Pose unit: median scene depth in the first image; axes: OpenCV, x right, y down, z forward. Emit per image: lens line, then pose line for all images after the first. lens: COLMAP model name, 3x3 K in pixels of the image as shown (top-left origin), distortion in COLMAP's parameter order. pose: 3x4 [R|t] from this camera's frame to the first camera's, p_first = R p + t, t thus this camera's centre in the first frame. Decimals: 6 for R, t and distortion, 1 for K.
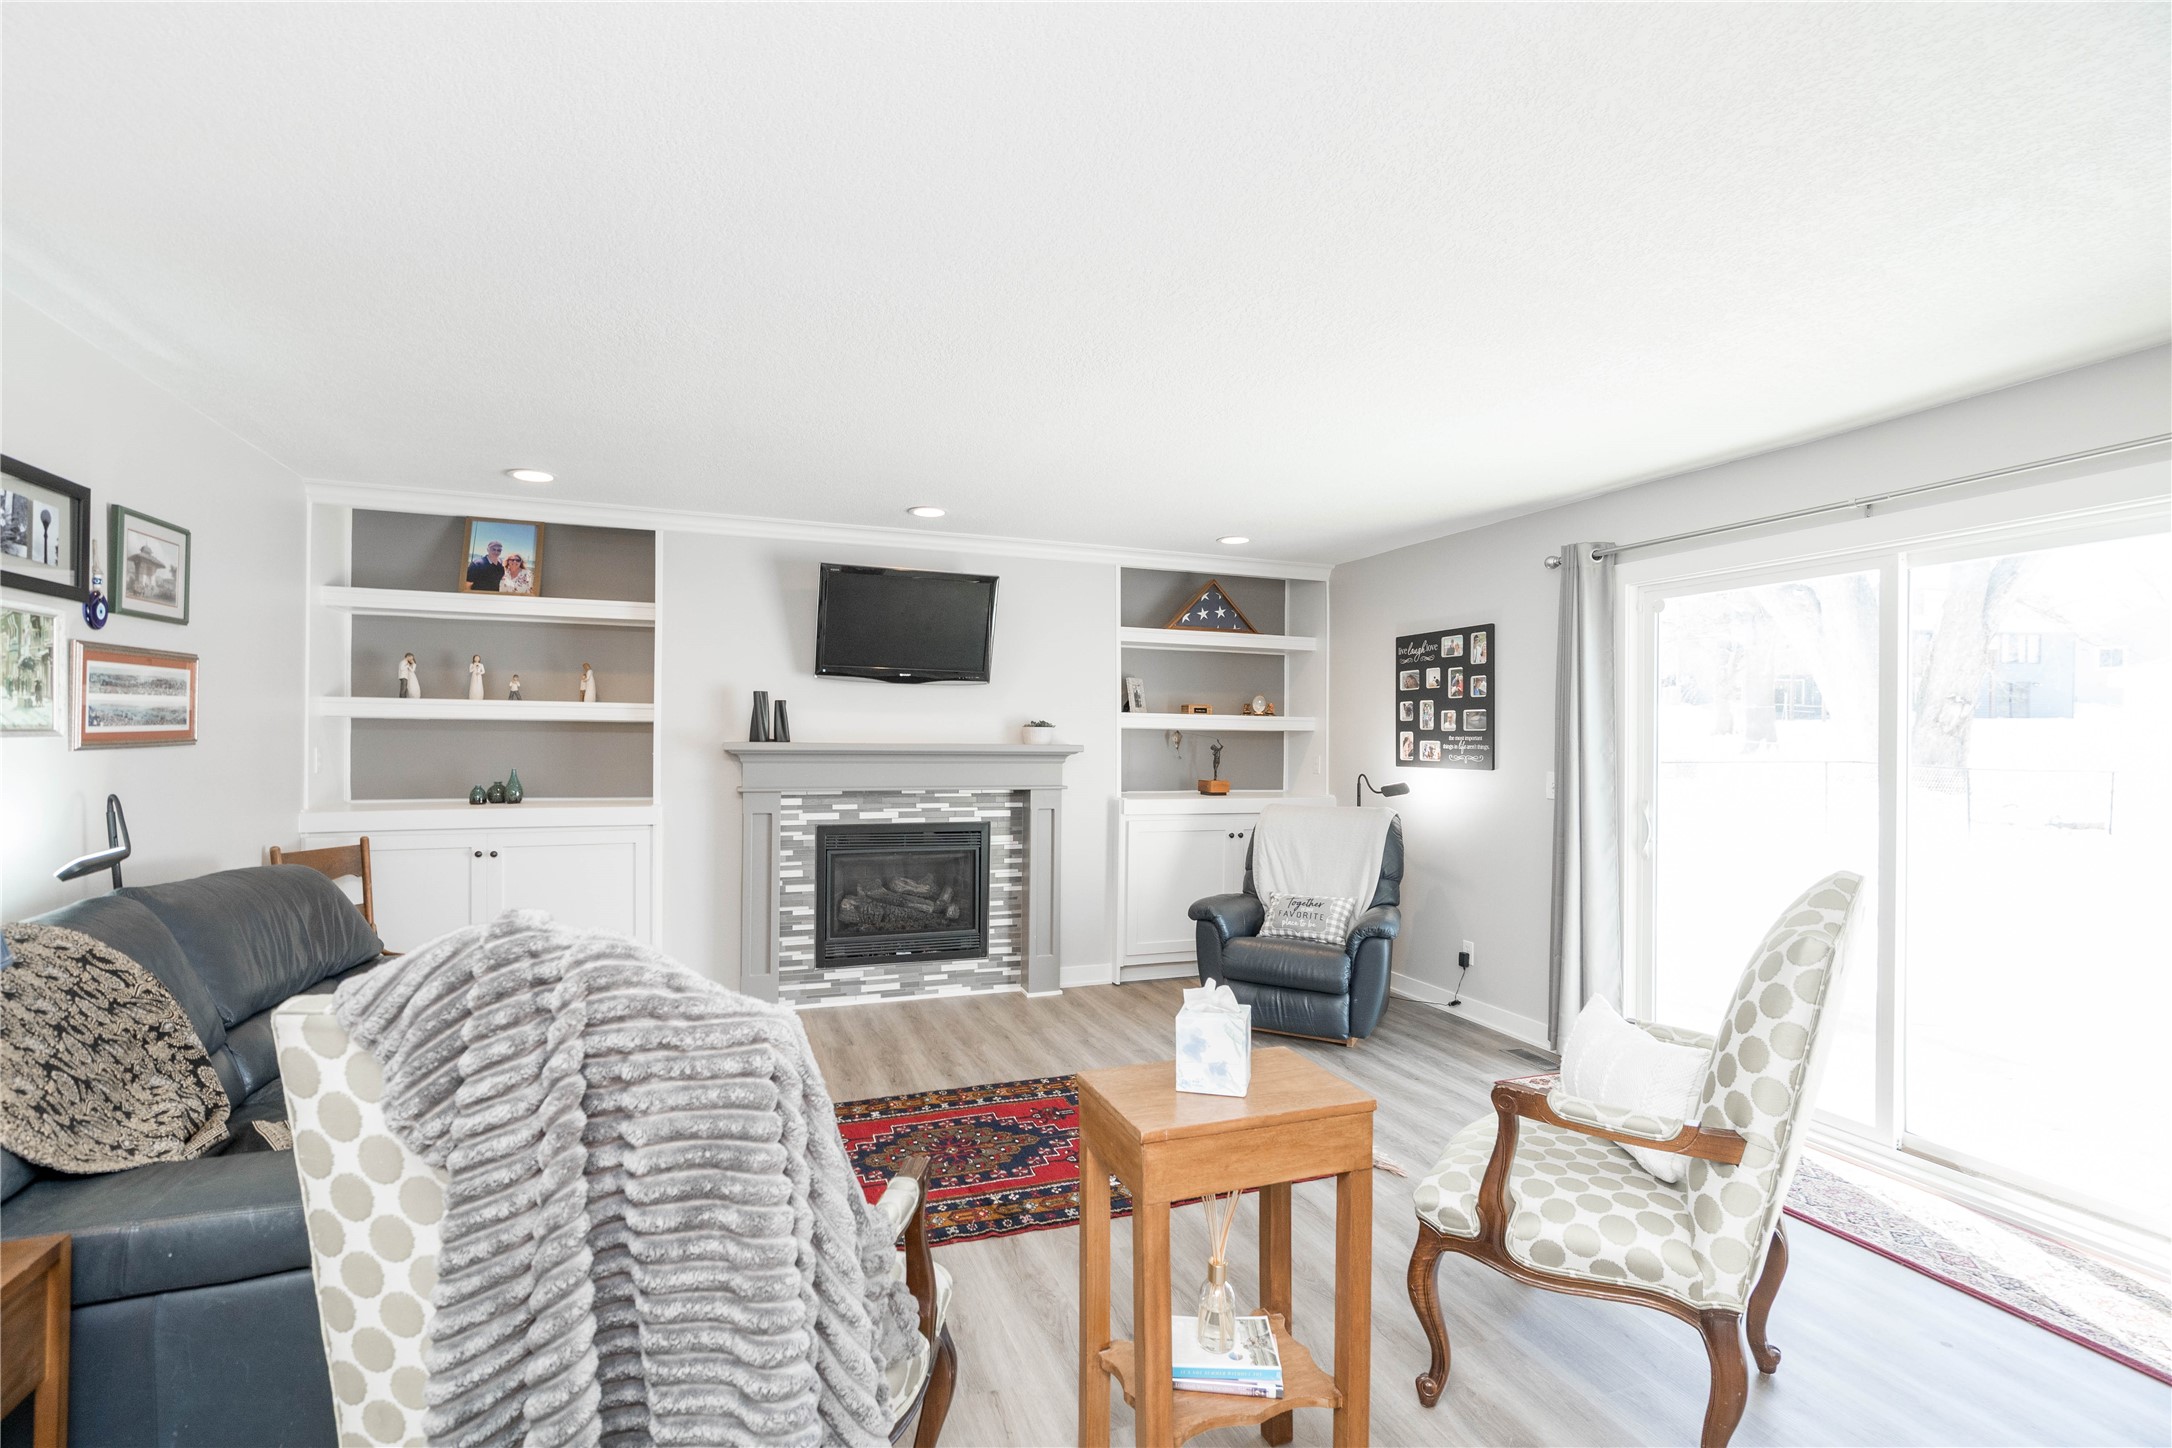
lens RADIAL K [[993.1, 0, 1041.7], [0, 993.1, 741.7], [0, 0, 1]] dist [-0.001823, 0.002320]
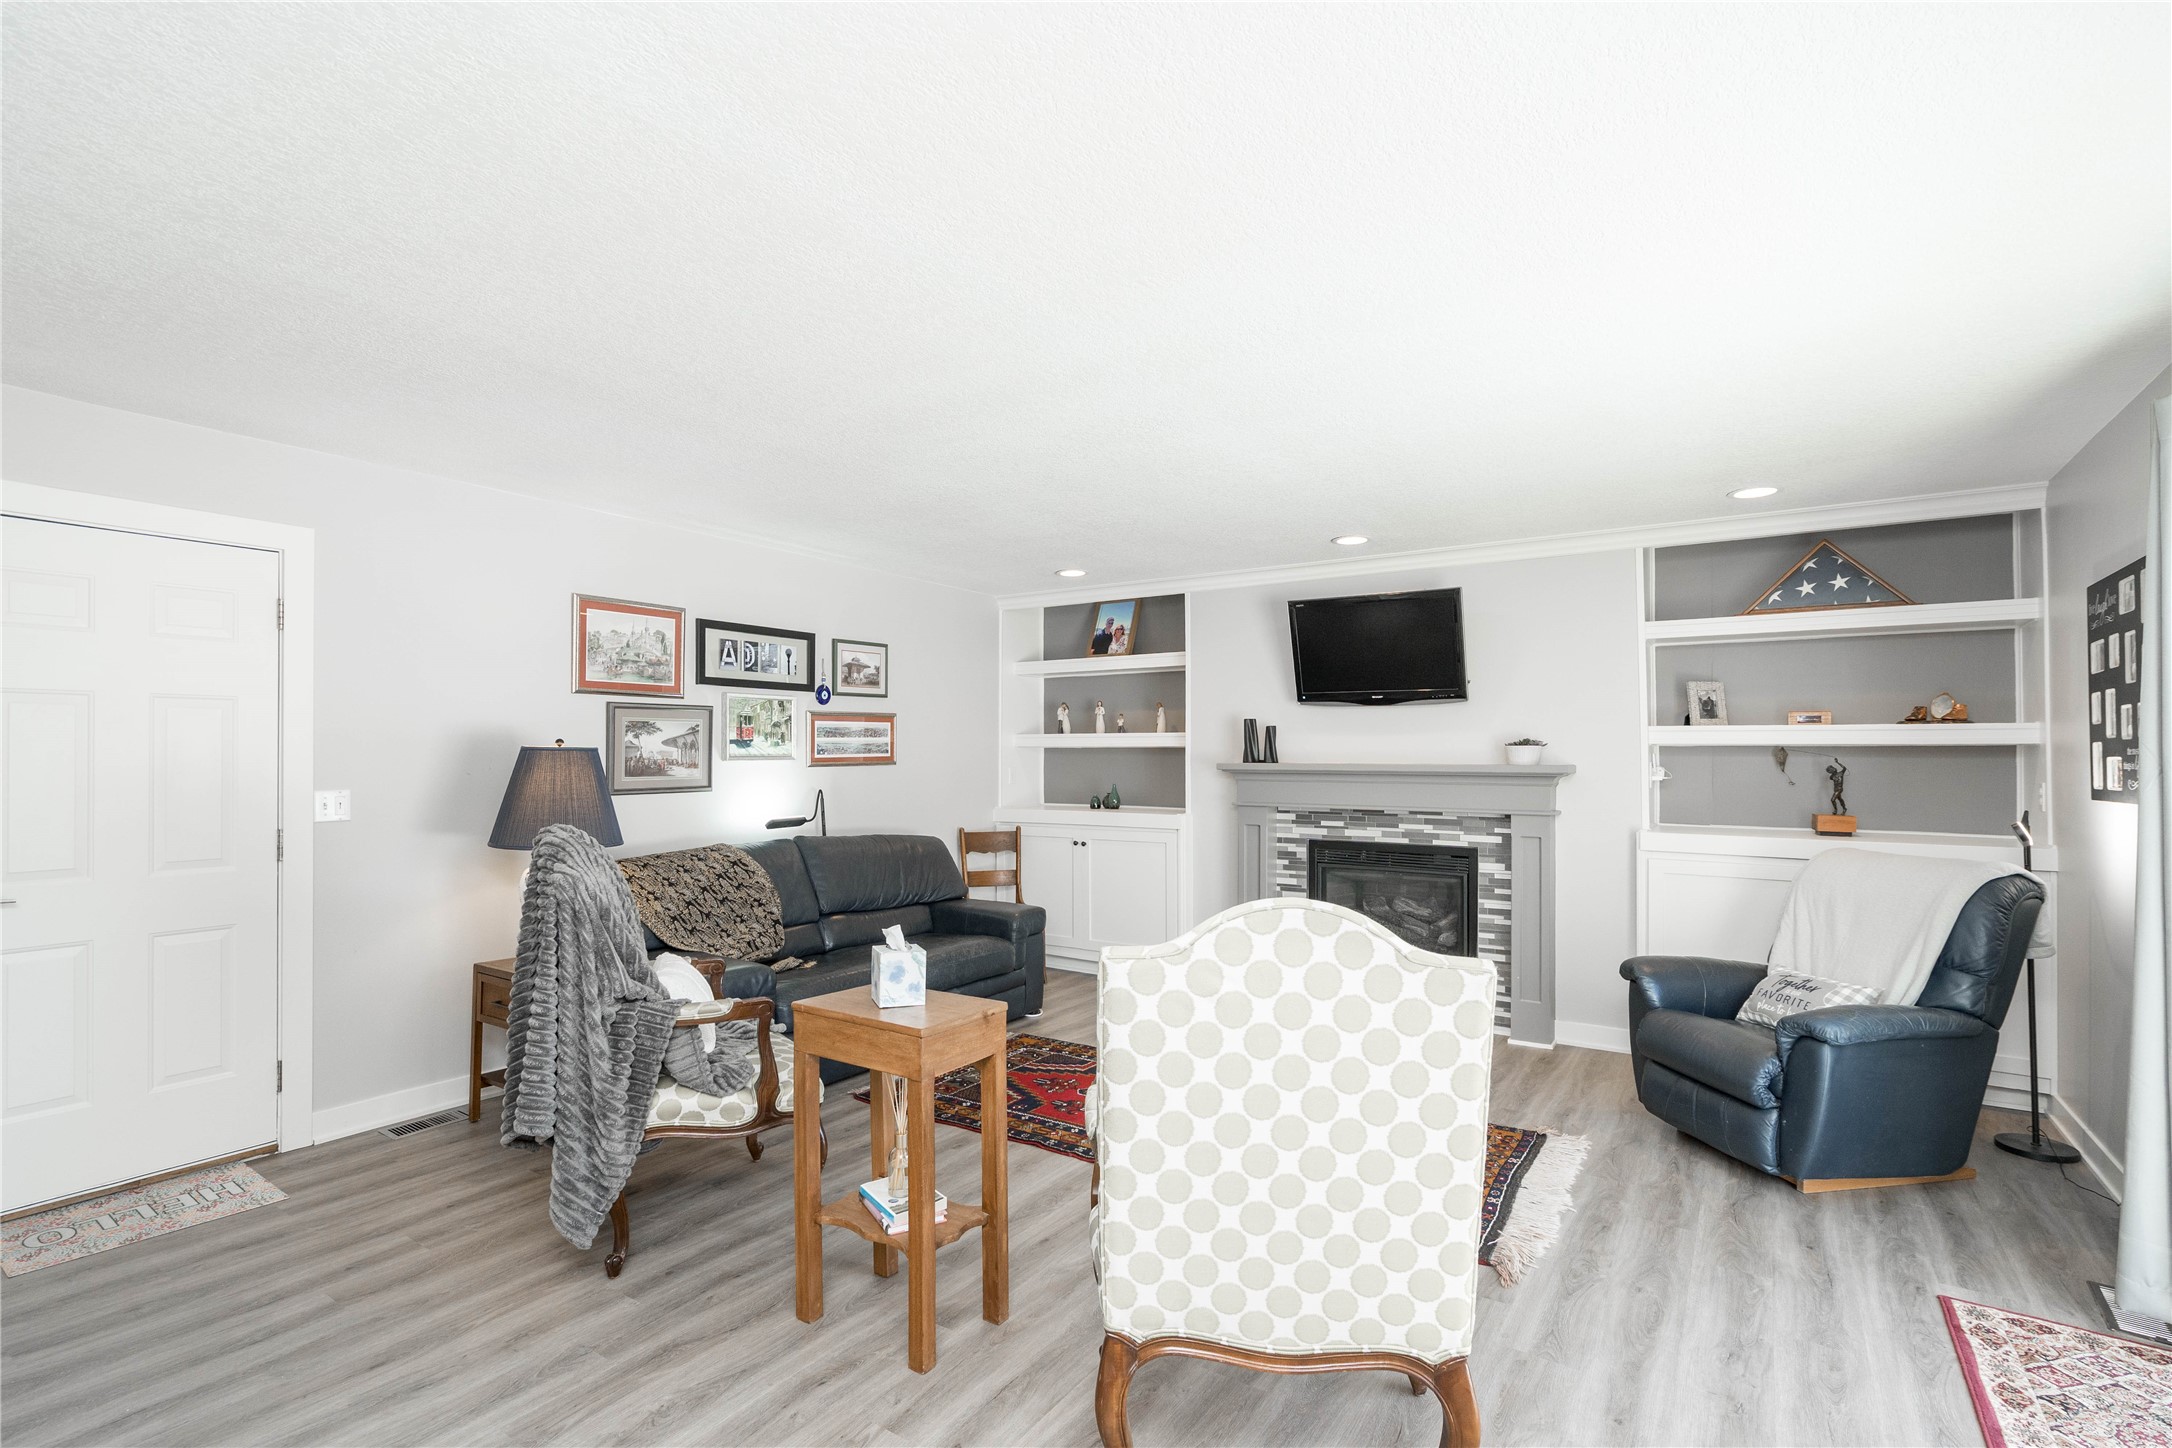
lens RADIAL K [[993.1, 0, 1050.7], [0, 993.1, 760.5], [0, 0, 1]] dist [-0.001823, 0.002320]
pose [[0.579044, -0.006033, -0.815274, 0.523572], [-0.000562, 0.999969, -0.007799, 0.006507], [0.815296, 0.004975, 0.579023, 0.140368]]
